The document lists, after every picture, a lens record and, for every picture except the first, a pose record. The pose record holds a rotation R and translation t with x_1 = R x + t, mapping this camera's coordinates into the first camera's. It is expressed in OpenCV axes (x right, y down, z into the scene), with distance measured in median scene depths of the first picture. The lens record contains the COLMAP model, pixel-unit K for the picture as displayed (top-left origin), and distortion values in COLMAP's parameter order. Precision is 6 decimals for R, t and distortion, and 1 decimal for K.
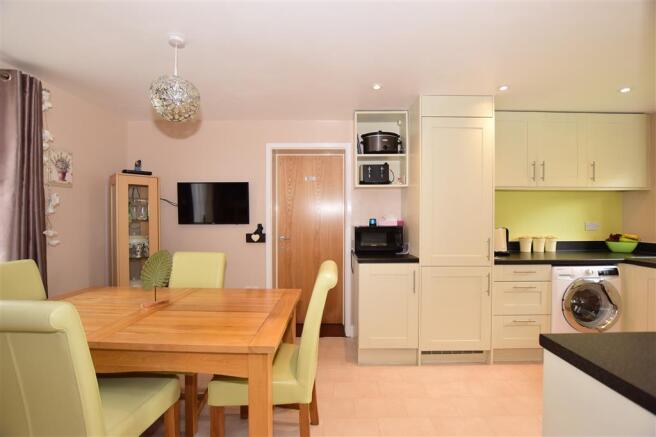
lens RADIAL K [[289.7, 0, 329.9], [0, 289.7, 218.1], [0, 0, 1]] dist [-0.027385, 0.000691]
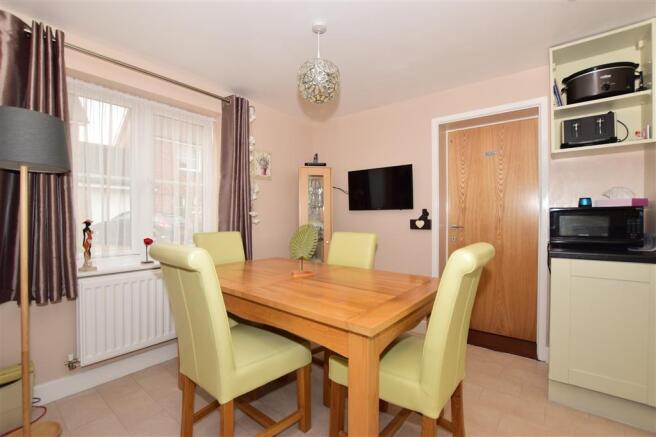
lens RADIAL K [[289.7, 0, 329.9], [0, 289.7, 218.1], [0, 0, 1]] dist [-0.027385, 0.000691]
pose [[0.789276, 0.001330, -0.614037, 0.091246], [0.000725, 0.999995, 0.003098, 0.052476], [0.614038, -0.002890, 0.789271, 0.114390]]
